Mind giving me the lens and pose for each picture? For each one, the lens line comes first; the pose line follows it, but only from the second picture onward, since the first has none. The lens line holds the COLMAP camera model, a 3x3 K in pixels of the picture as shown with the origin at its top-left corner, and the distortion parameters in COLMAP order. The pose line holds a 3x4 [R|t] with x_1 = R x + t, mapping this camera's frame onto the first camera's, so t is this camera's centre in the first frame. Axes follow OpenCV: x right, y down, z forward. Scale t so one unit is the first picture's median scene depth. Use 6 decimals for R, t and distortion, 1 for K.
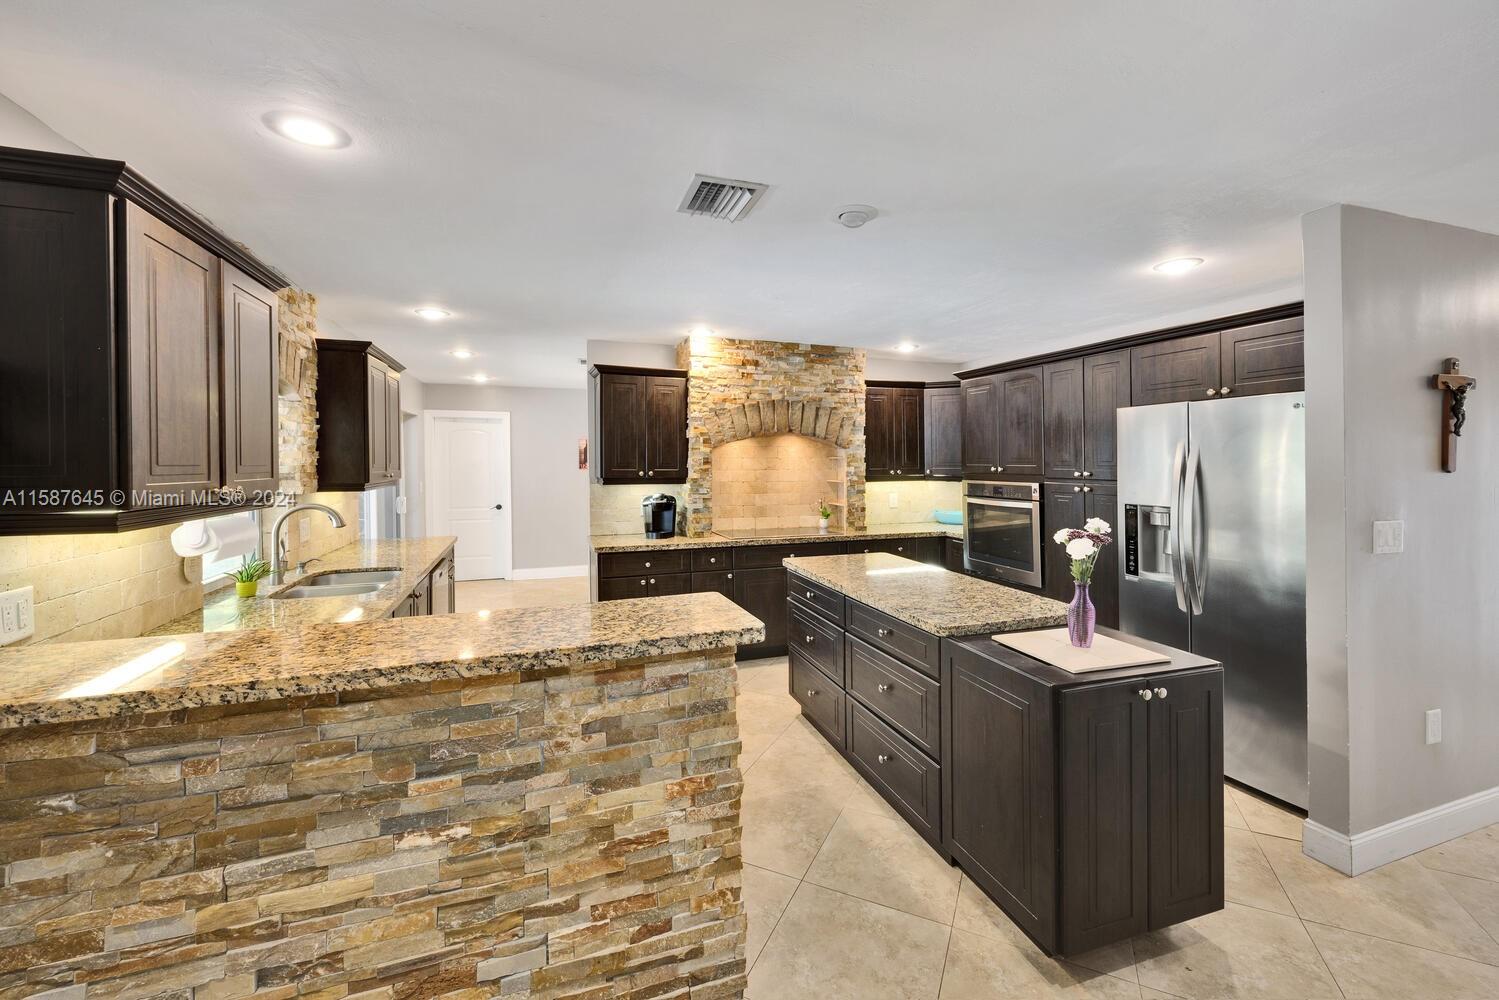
lens RADIAL K [[601.1, 0, 744.8], [0, 601.1, 468.6], [0, 0, 1]] dist [0.000899, -0.000161]
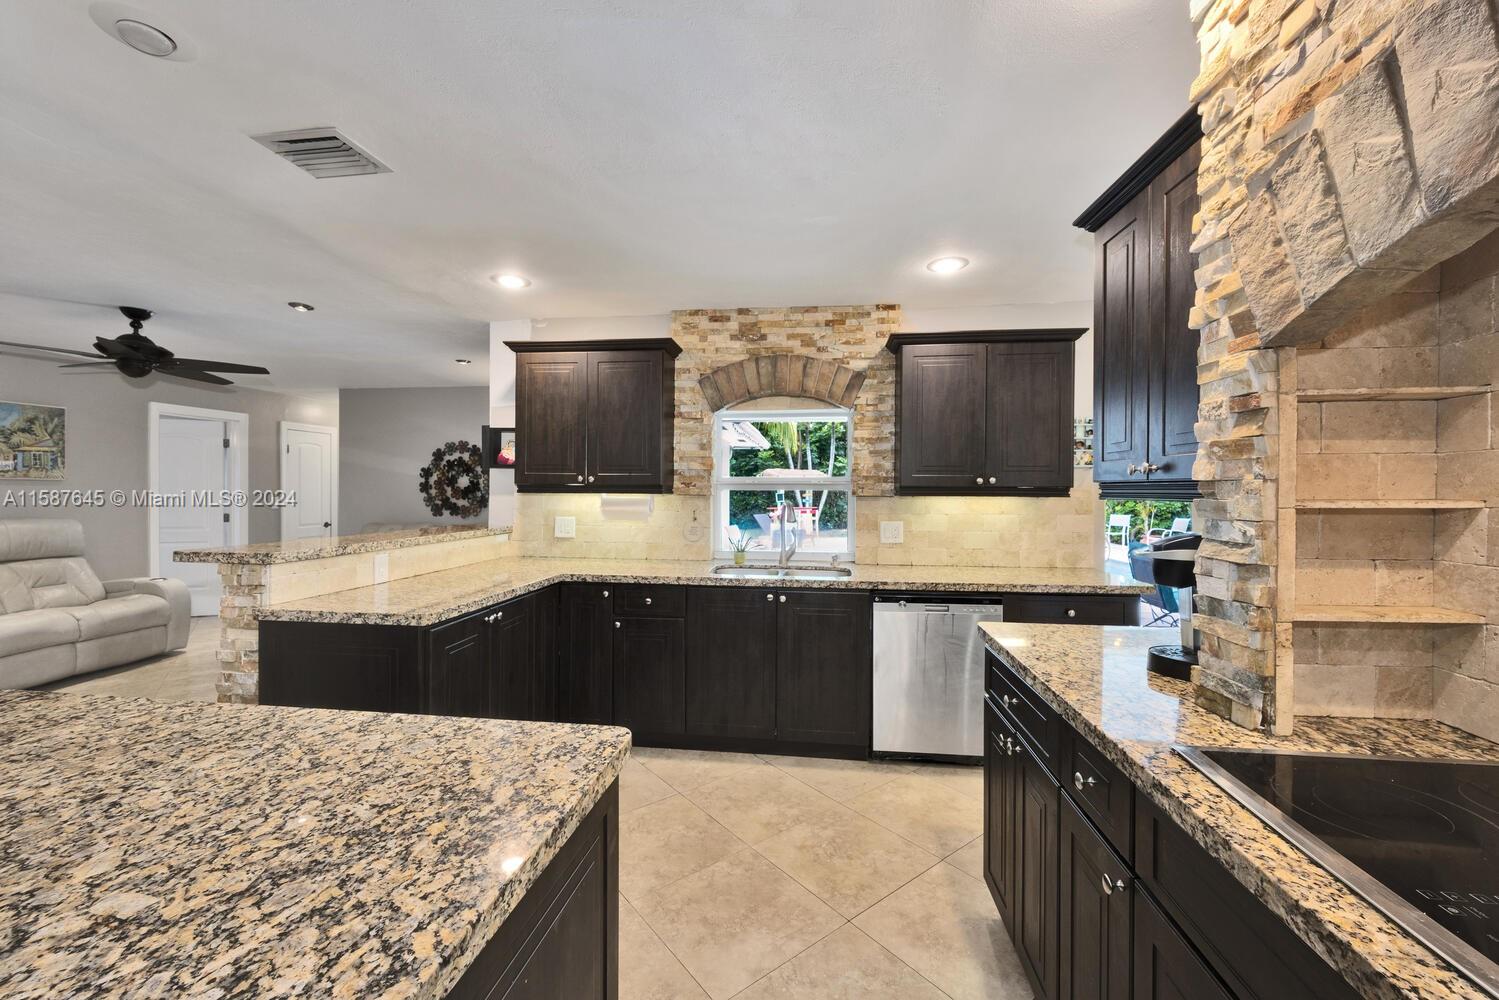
lens RADIAL K [[601.1, 0, 747.1], [0, 601.1, 498.7], [0, 0, 1]] dist [0.000899, -0.000161]
pose [[-0.432893, 0.007694, -0.901413, 0.237669], [-0.021199, 0.999600, 0.018713, 0.023641], [0.901196, 0.027210, -0.432557, 0.920253]]
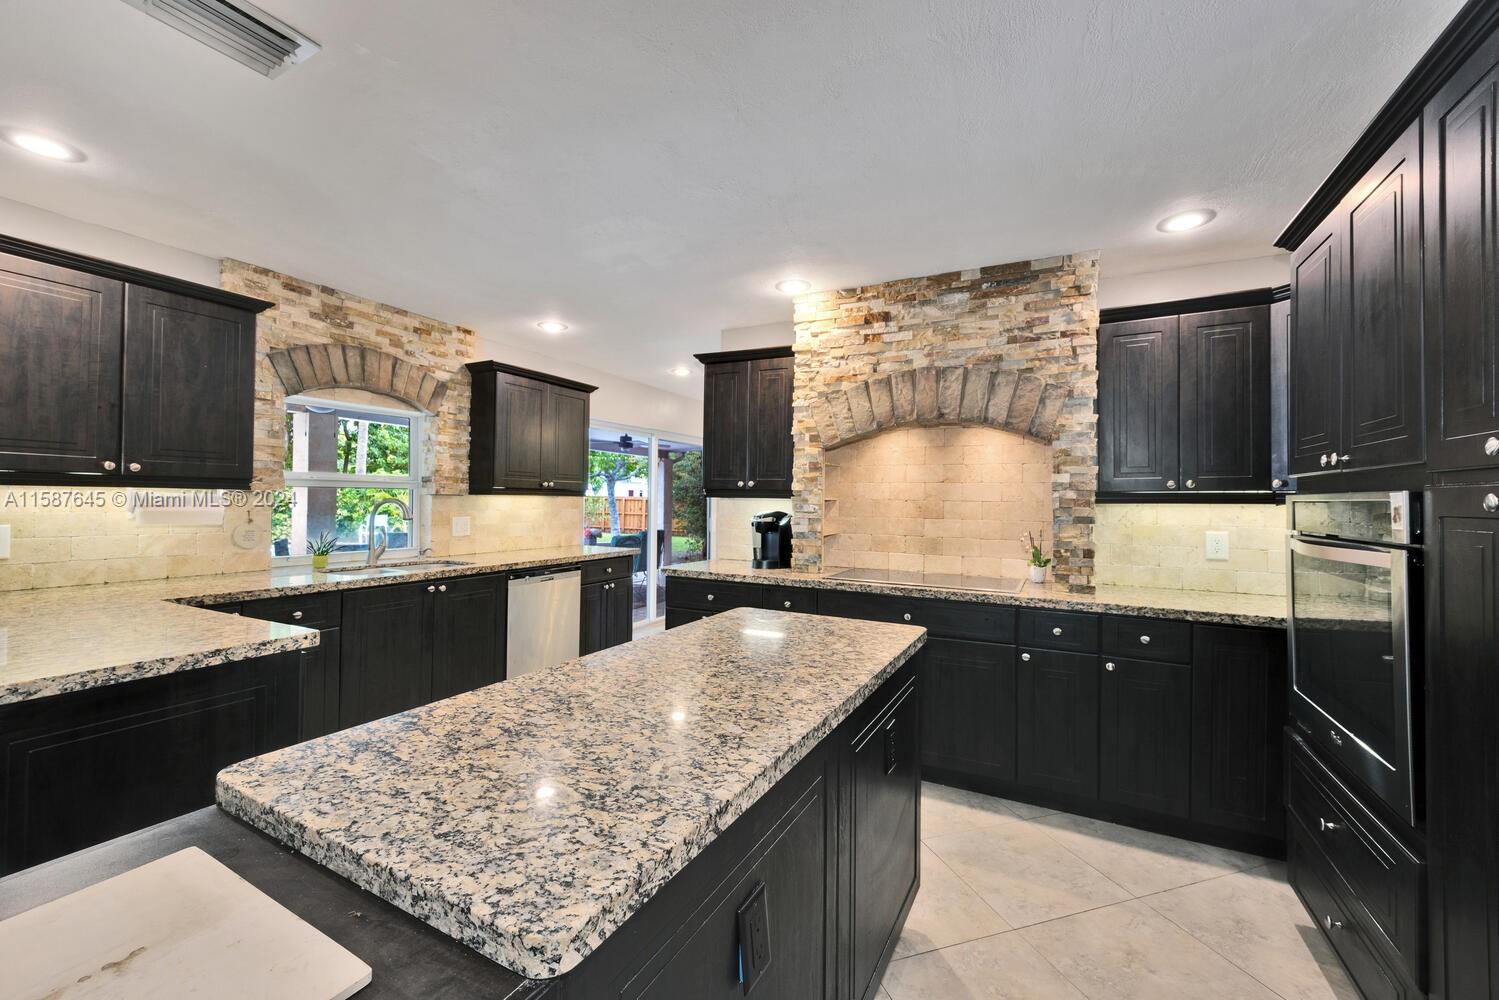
lens RADIAL K [[601.1, 0, 760.0], [0, 601.1, 501.0], [0, 0, 1]] dist [0.000899, -0.000161]
pose [[0.699689, 0.010844, -0.714366, 0.400250], [-0.026313, 0.999598, -0.010599, 0.037612], [0.713963, 0.026213, 0.699692, 0.451632]]
